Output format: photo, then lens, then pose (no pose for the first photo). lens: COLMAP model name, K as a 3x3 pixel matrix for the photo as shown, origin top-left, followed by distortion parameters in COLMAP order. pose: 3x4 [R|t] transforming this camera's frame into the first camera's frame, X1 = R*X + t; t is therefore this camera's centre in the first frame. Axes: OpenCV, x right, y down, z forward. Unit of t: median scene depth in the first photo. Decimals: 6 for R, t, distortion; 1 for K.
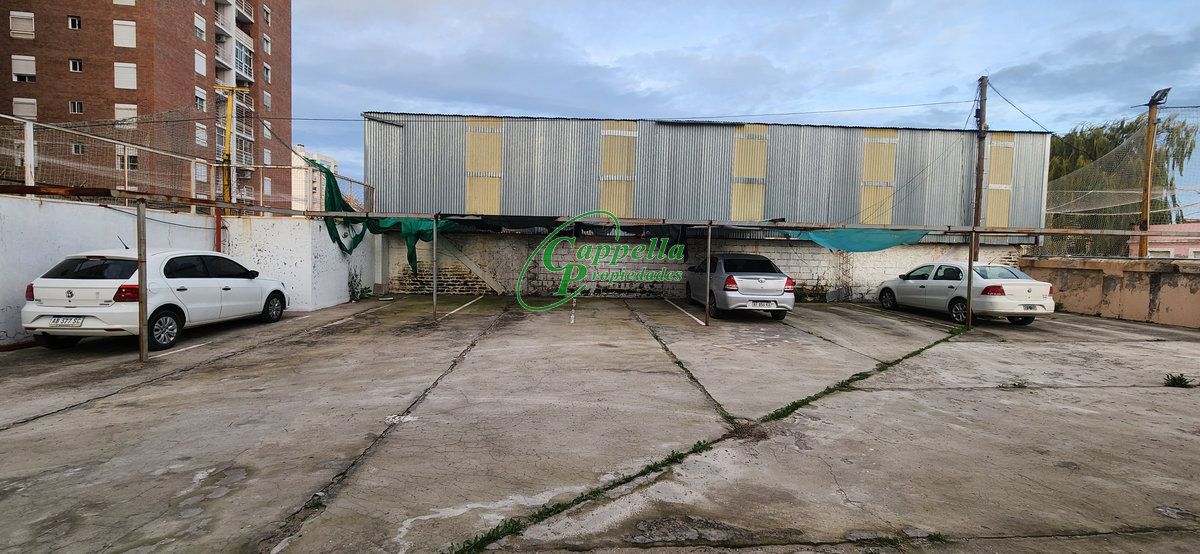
lens RADIAL K [[478.3, 0, 595.1], [0, 478.3, 263.4], [0, 0, 1]] dist [-0.001273, -0.000101]
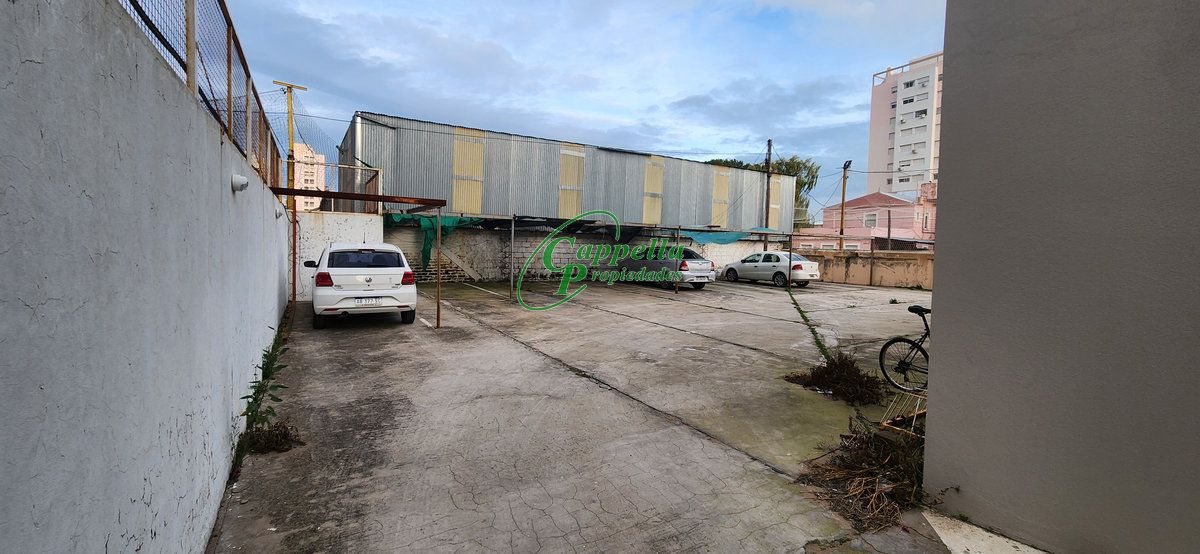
lens RADIAL K [[478.3, 0, 595.1], [0, 478.3, 263.4], [0, 0, 1]] dist [-0.001273, -0.000101]
pose [[0.878859, -0.015356, 0.476834, -0.522885], [0.006648, 0.999779, 0.019944, 0.000286], [-0.477035, -0.014358, 0.878767, -0.169509]]
